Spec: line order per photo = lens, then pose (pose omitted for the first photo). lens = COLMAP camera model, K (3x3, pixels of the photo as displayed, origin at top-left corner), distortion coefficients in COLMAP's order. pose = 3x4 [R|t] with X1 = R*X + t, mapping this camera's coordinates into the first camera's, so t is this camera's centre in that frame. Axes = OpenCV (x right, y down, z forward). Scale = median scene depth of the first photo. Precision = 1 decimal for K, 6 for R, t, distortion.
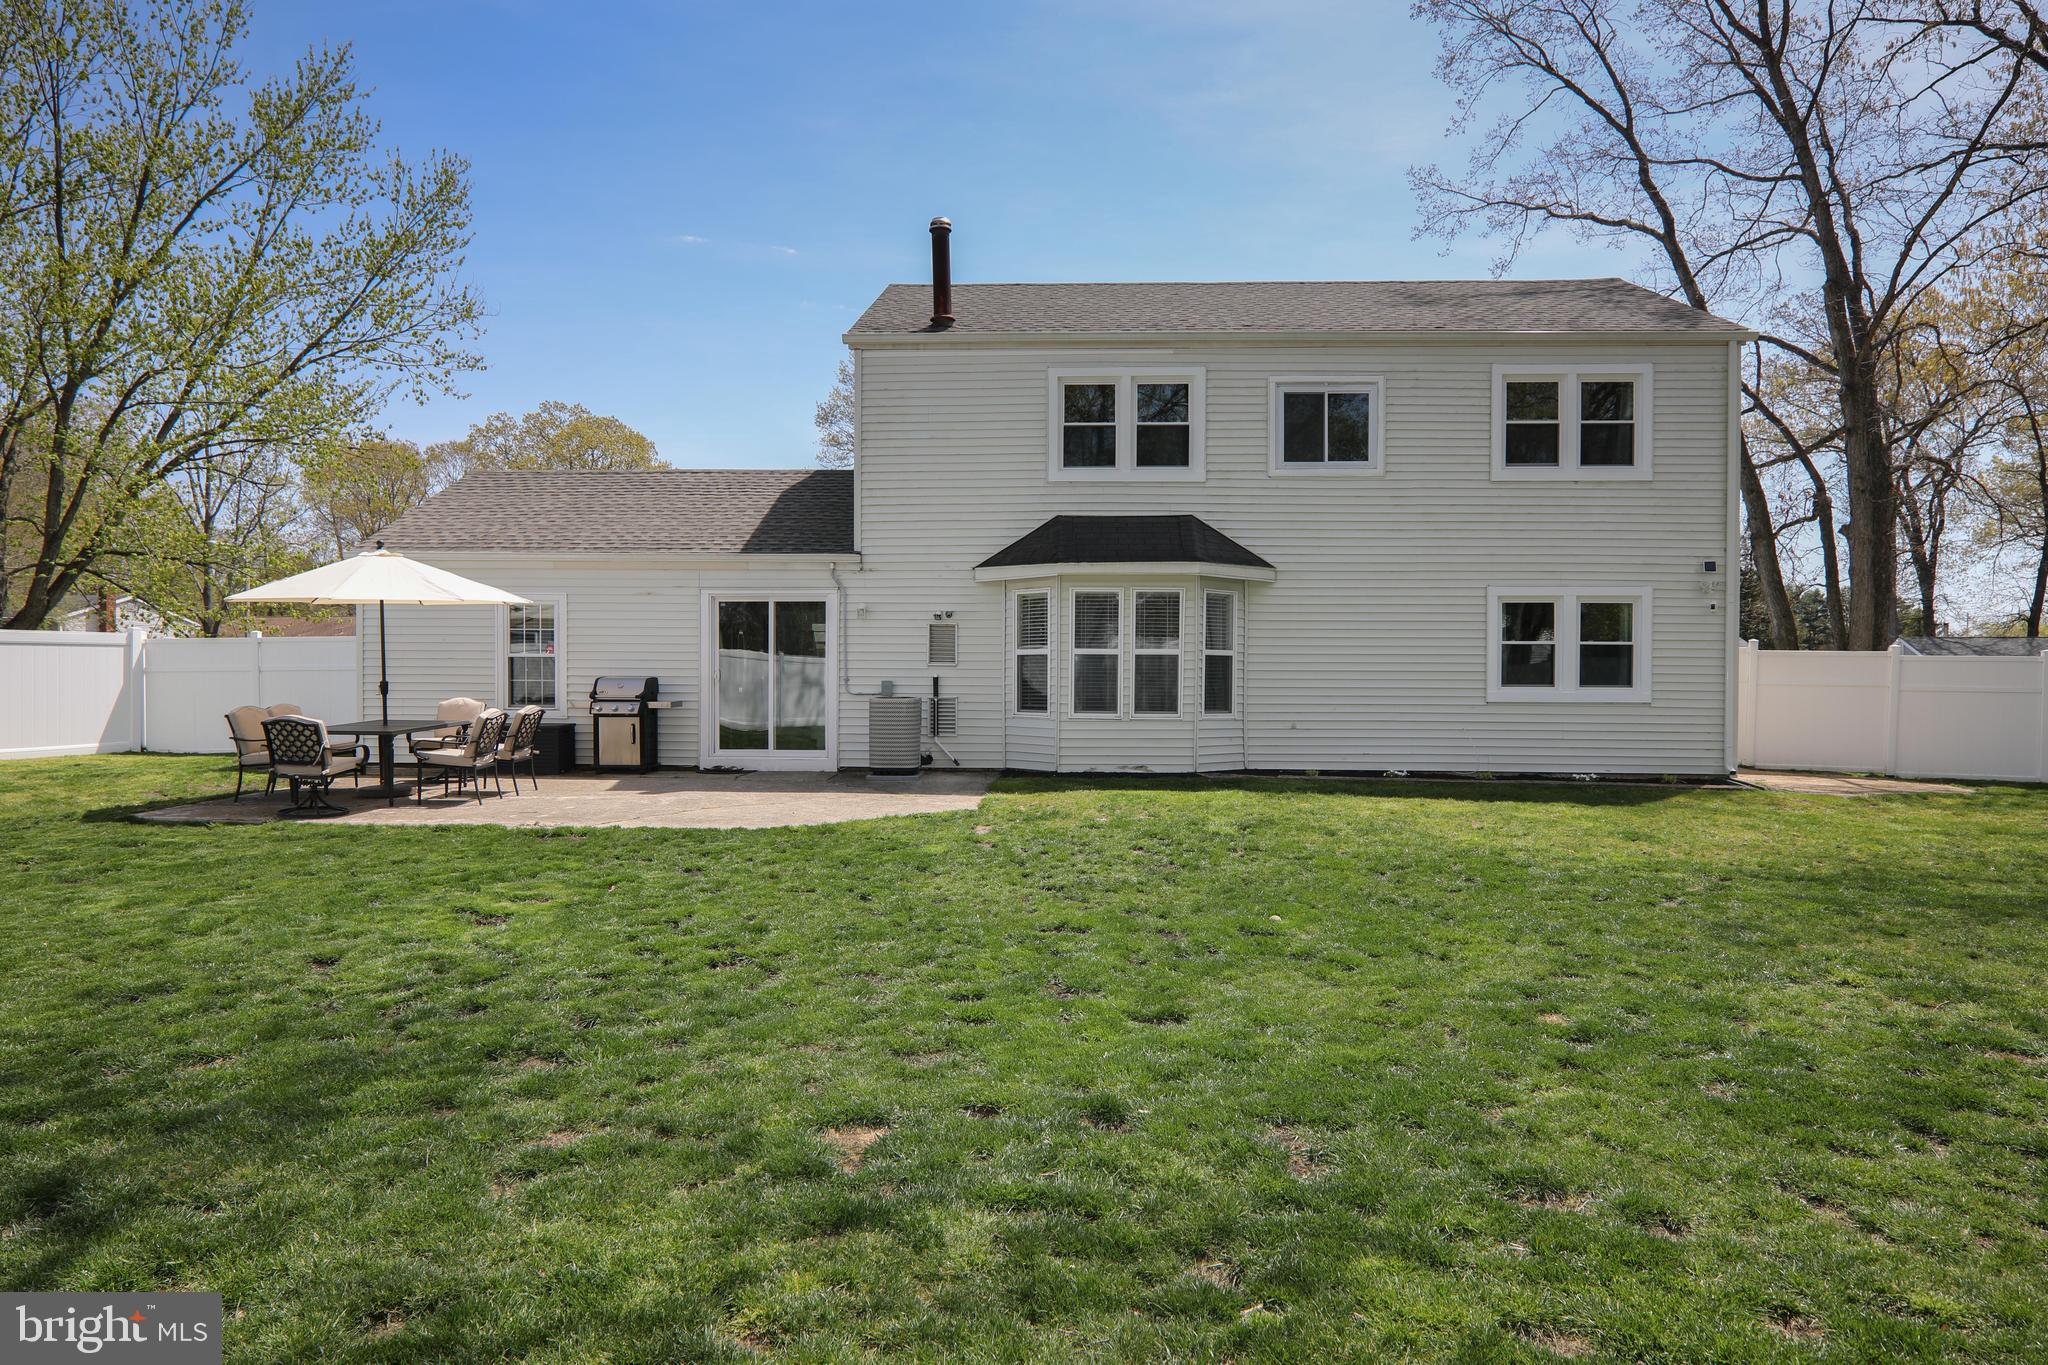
lens RADIAL K [[955.0, 0, 1032.7], [0, 955.0, 685.7], [0, 0, 1]] dist [0.001491, 0.000055]
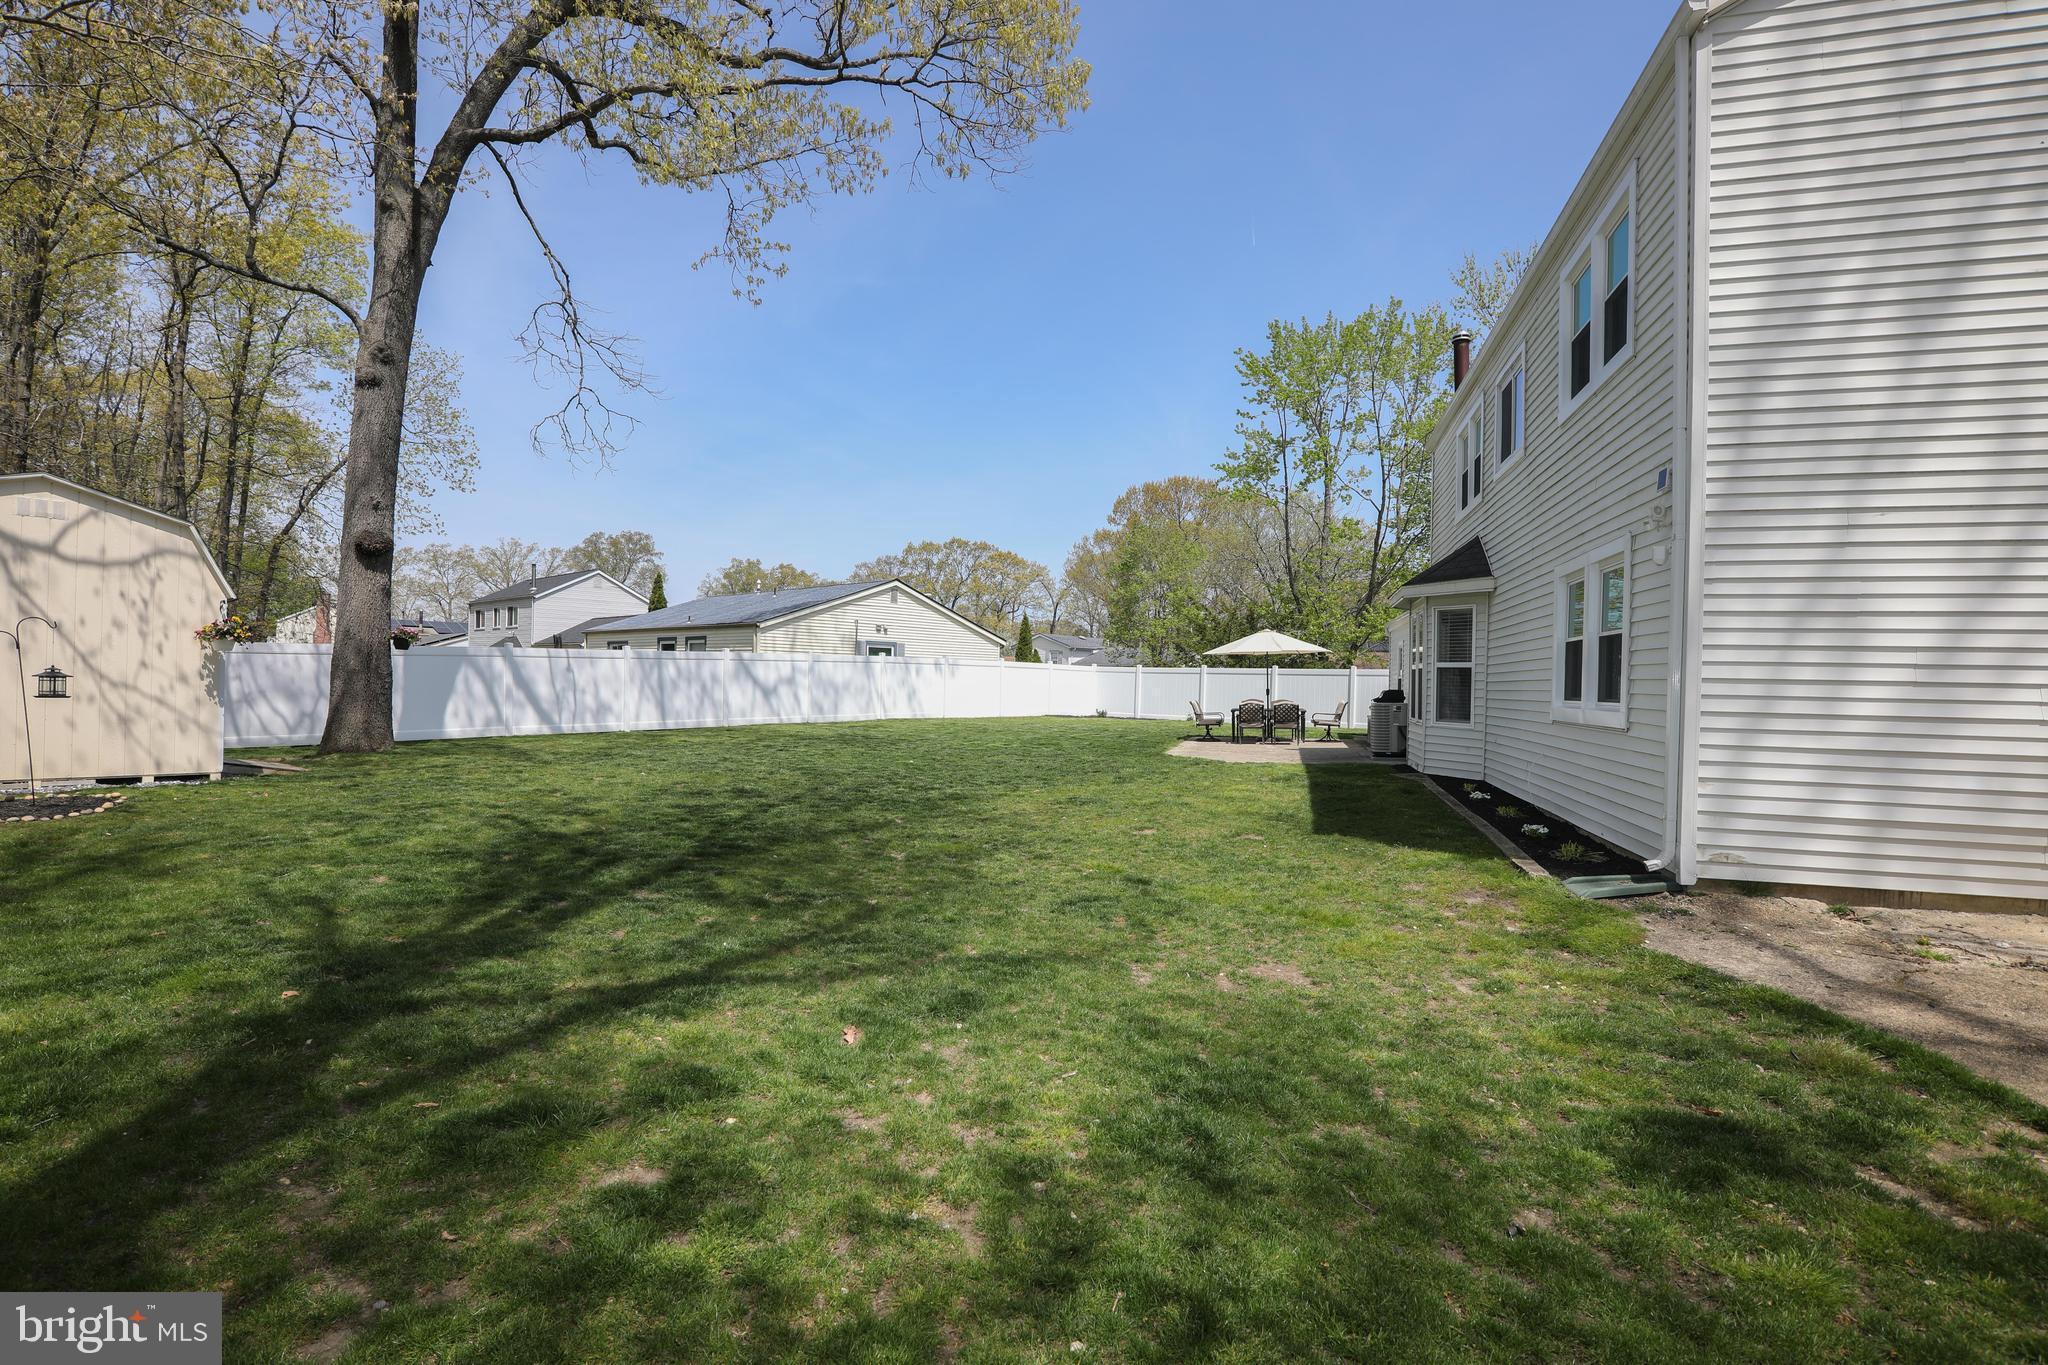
lens RADIAL K [[947.4, 0, 1028.7], [0, 947.4, 684.4], [0, 0, 1]] dist [-0.018765, 0.000257]
pose [[-0.244063, -0.007465, -0.969731, 1.297027], [-0.033485, 0.999439, 0.000734, 0.001879], [0.969181, 0.032651, -0.244176, 0.777142]]
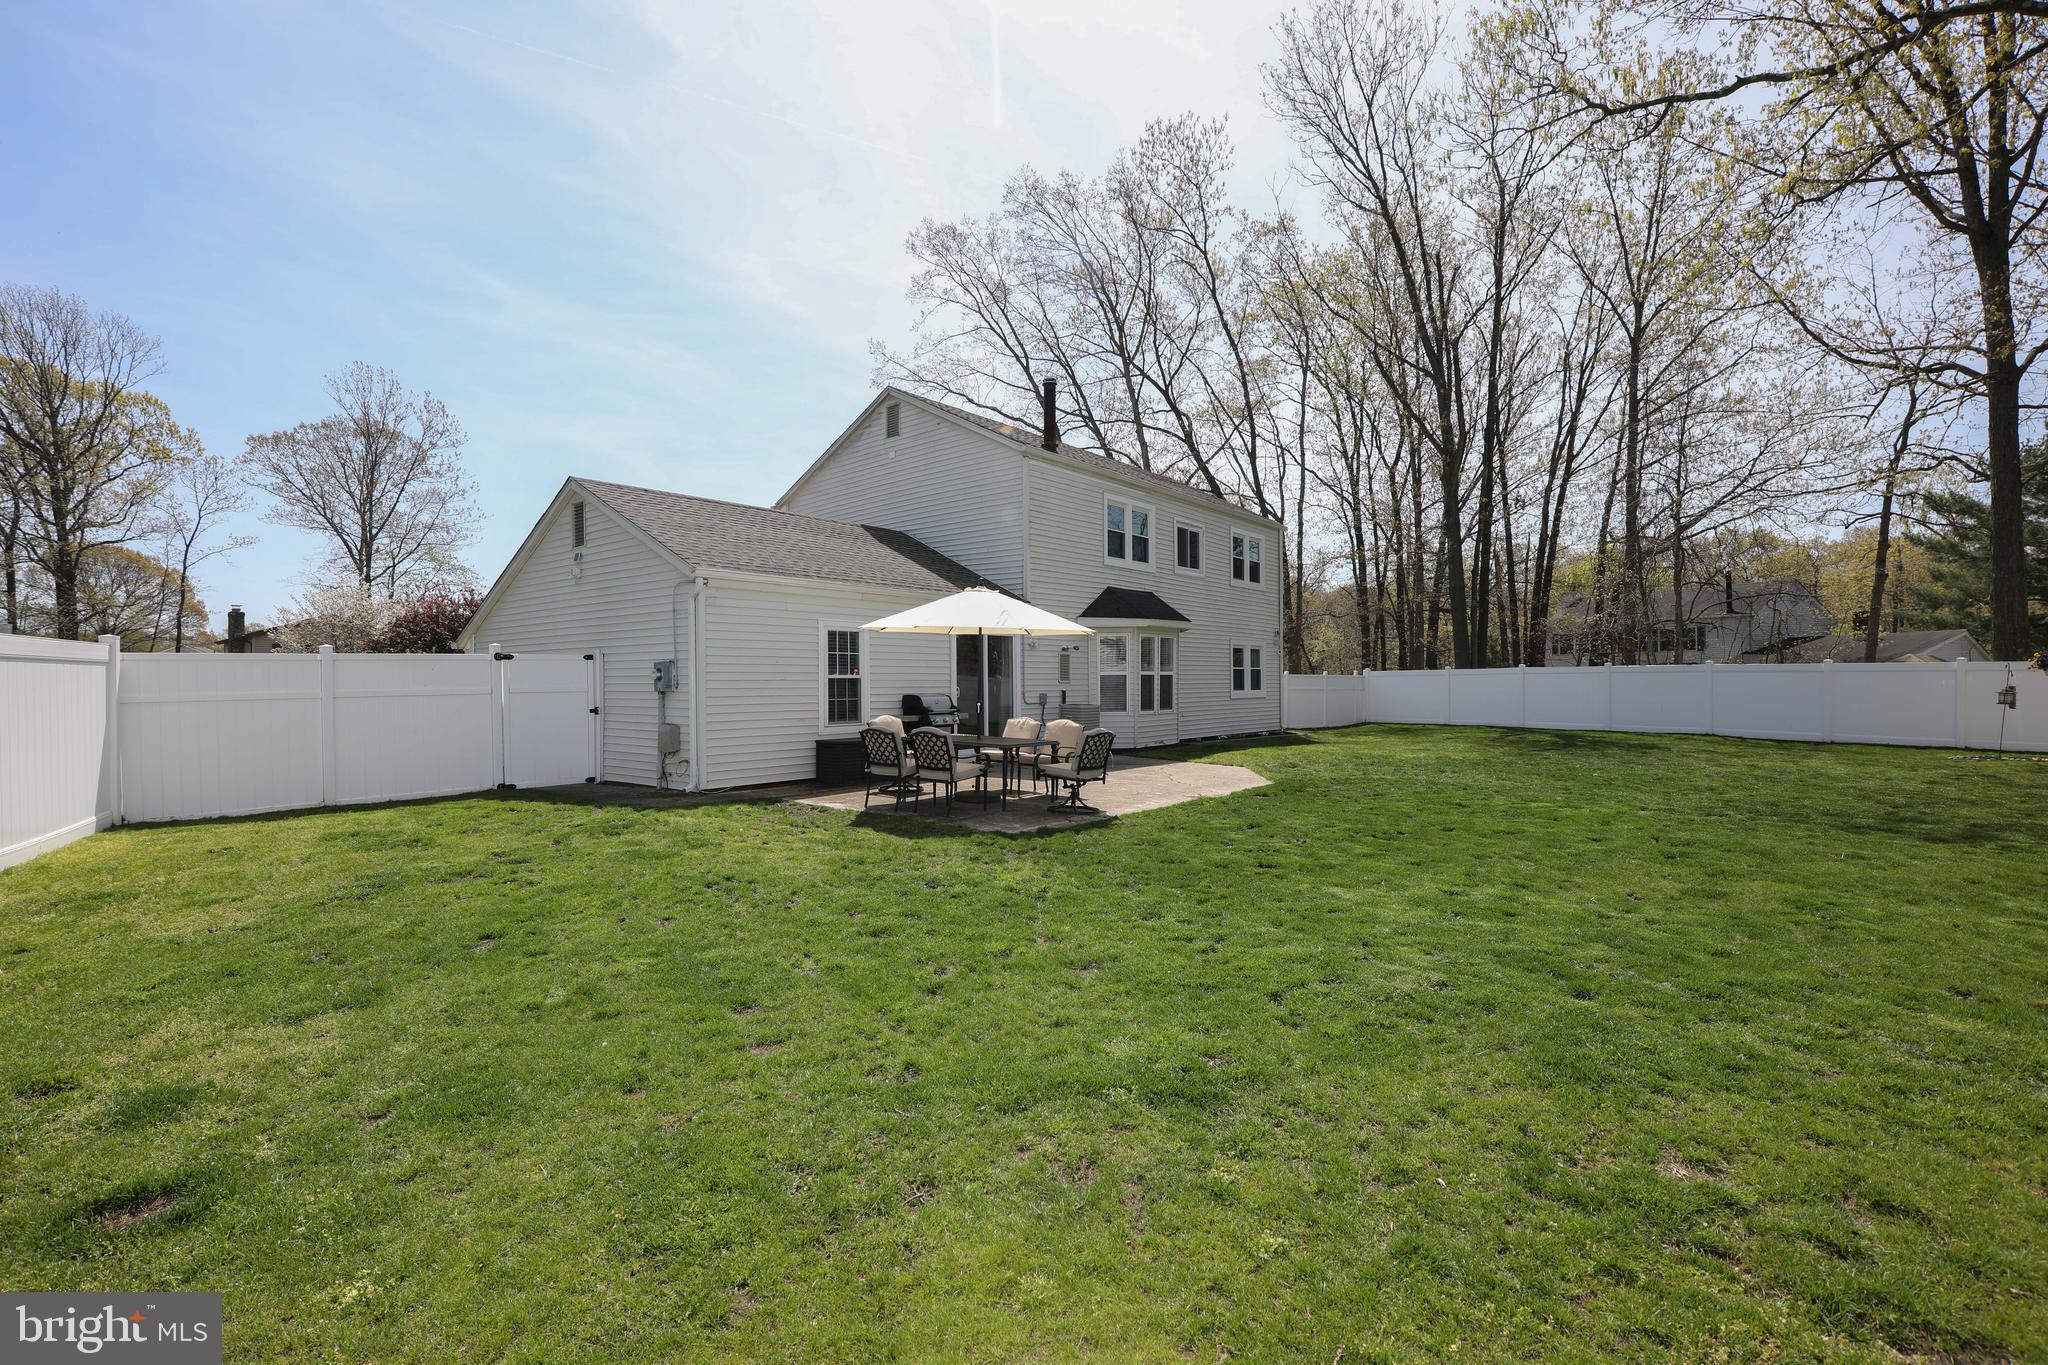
lens RADIAL K [[932.7, 0, 1033.9], [0, 932.7, 682.4], [0, 0, 1]] dist [-0.014202, 0.000249]
pose [[0.605983, -0.006945, 0.795447, -1.272239], [0.024396, 0.999654, -0.009858, -0.007412], [-0.795103, 0.025379, 0.605943, 0.167875]]
